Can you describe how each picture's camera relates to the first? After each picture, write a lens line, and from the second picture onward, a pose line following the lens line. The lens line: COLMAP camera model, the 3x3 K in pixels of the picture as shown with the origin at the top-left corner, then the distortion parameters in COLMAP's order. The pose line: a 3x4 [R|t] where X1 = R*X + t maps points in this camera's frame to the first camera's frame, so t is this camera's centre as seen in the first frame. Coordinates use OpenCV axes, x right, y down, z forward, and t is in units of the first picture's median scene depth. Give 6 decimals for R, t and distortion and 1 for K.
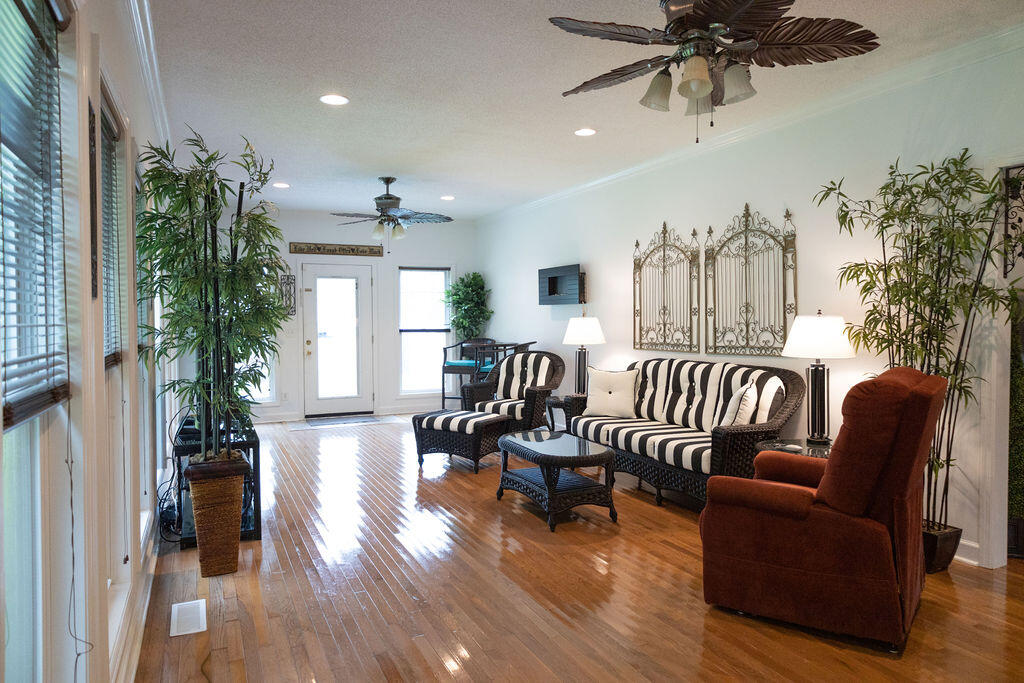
lens RADIAL K [[667.2, 0, 512.9], [0, 667.2, 331.5], [0, 0, 1]] dist [-0.009462, -0.001318]
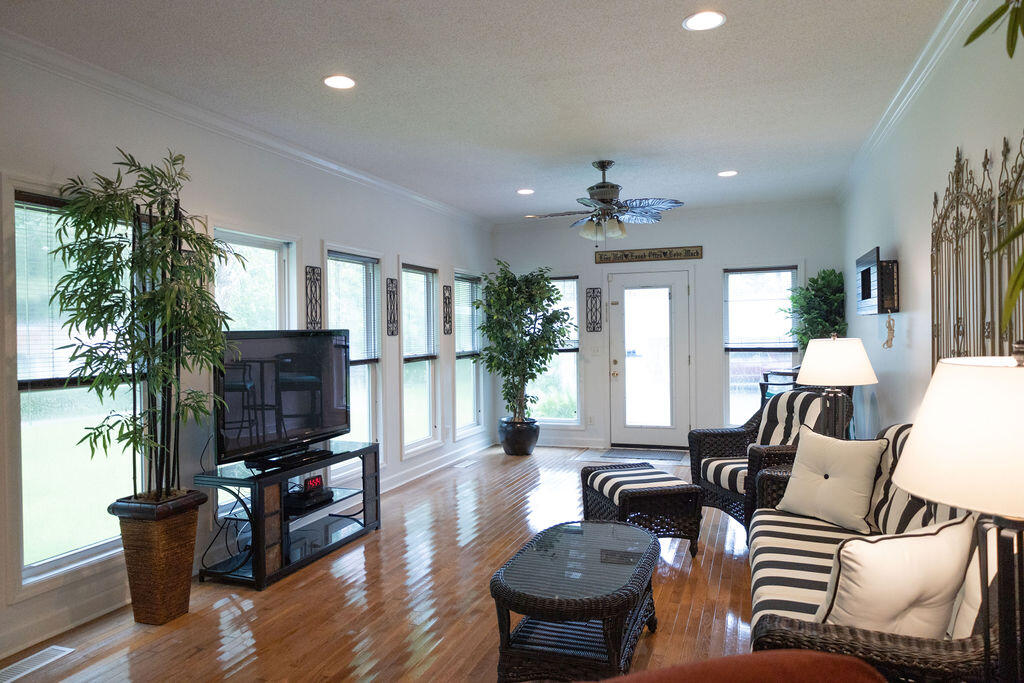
lens RADIAL K [[667.2, 0, 511.1], [0, 667.2, 340.4], [0, 0, 1]] dist [-0.009462, -0.001318]
pose [[0.709084, 0.002887, -0.705118, 0.223469], [-0.002498, 0.999996, 0.001582, -0.013743], [0.705120, 0.000640, 0.709088, 0.270337]]
